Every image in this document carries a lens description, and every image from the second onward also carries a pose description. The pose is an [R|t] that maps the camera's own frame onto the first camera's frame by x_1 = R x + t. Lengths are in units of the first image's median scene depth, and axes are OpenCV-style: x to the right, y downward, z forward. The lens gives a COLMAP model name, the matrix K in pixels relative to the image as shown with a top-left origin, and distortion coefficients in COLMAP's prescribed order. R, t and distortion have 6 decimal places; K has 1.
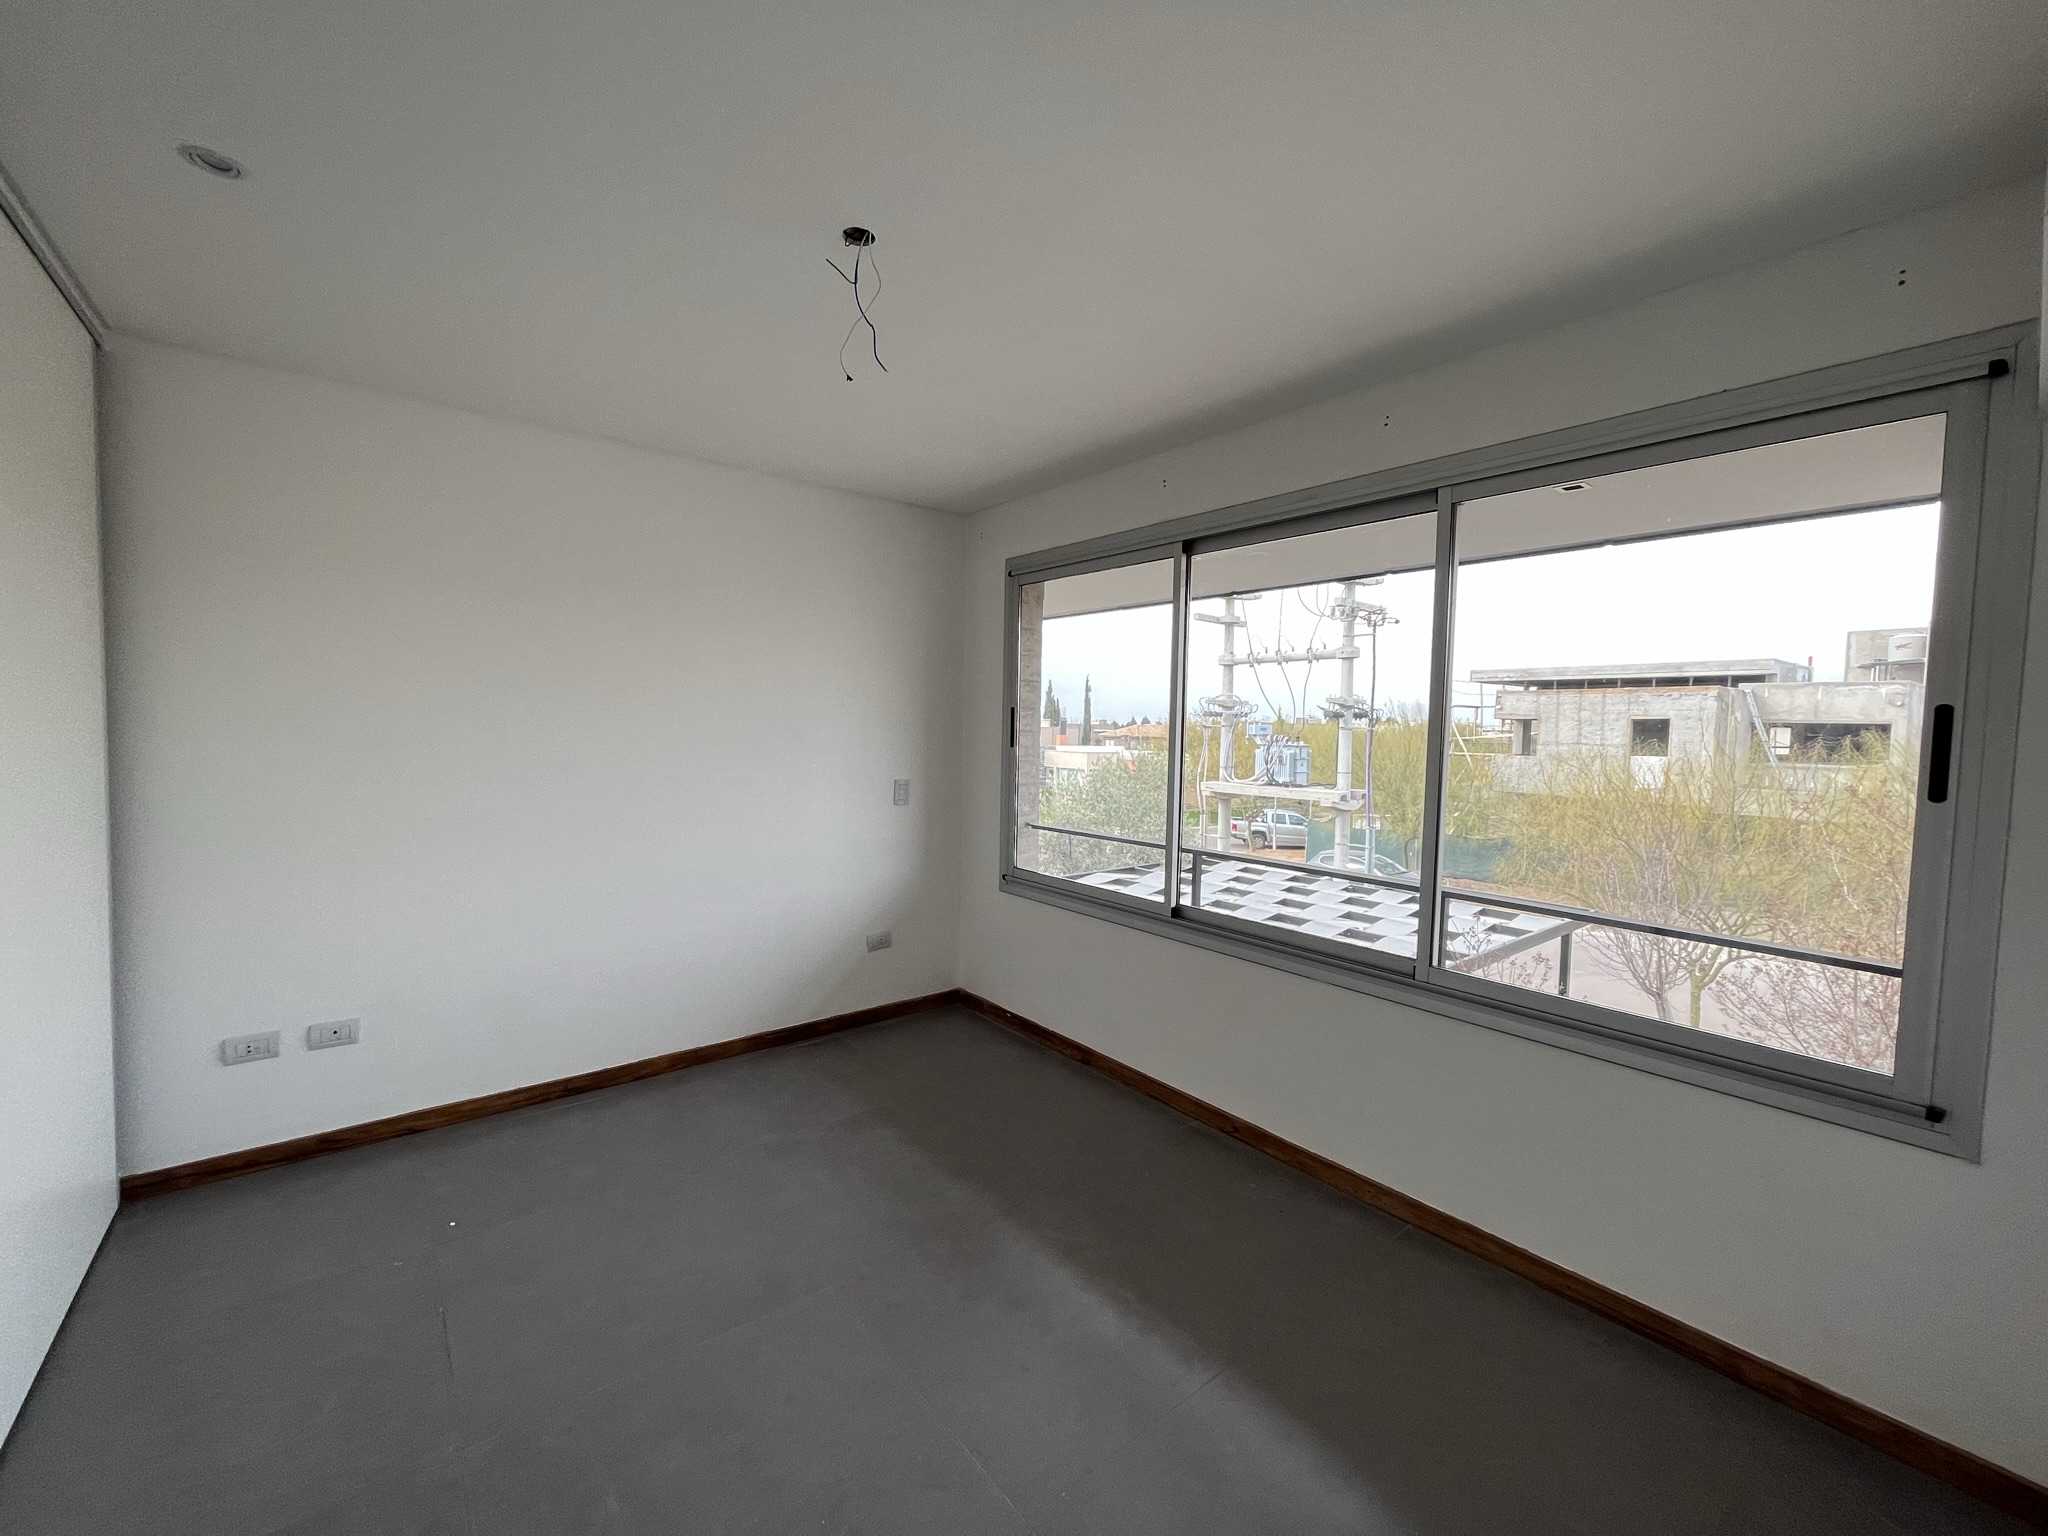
lens RADIAL K [[822.8, 0, 1021.3], [0, 822.8, 768.0], [0, 0, 1]] dist [-0.004174, 0.000405]
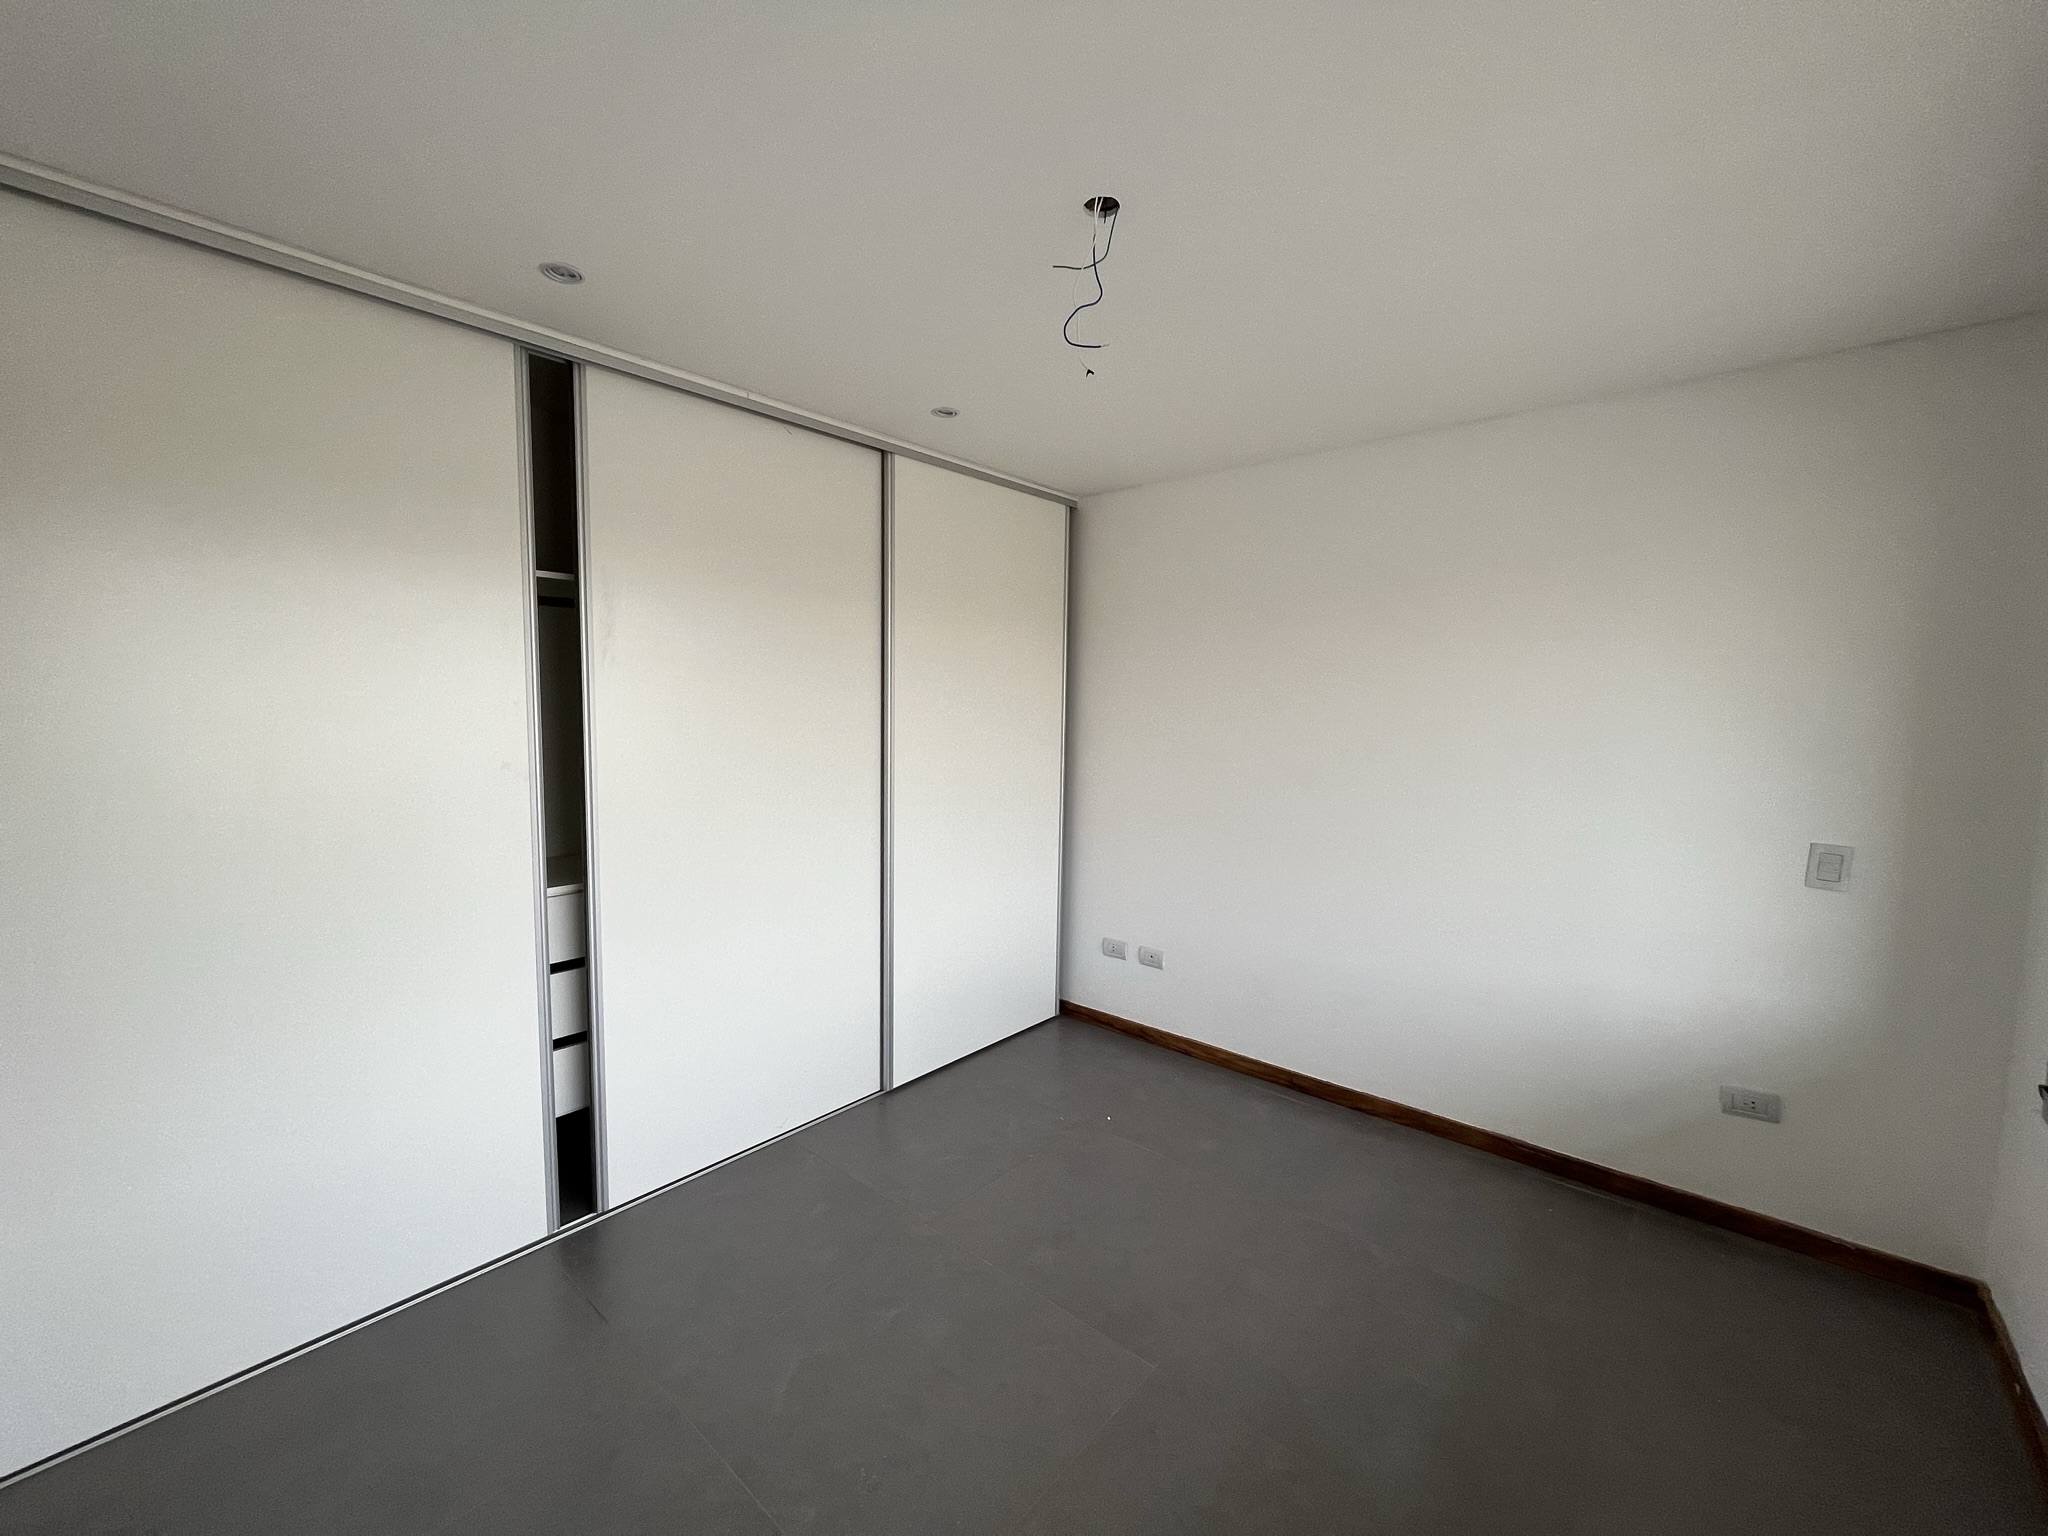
lens RADIAL K [[822.8, 0, 1017.9], [0, 822.8, 775.5], [0, 0, 1]] dist [-0.004174, 0.000405]
pose [[0.169624, 0.064975, -0.983365, 0.352356], [-0.064841, 0.996398, 0.054652, -0.033043], [0.983373, 0.054492, 0.173226, 0.390666]]
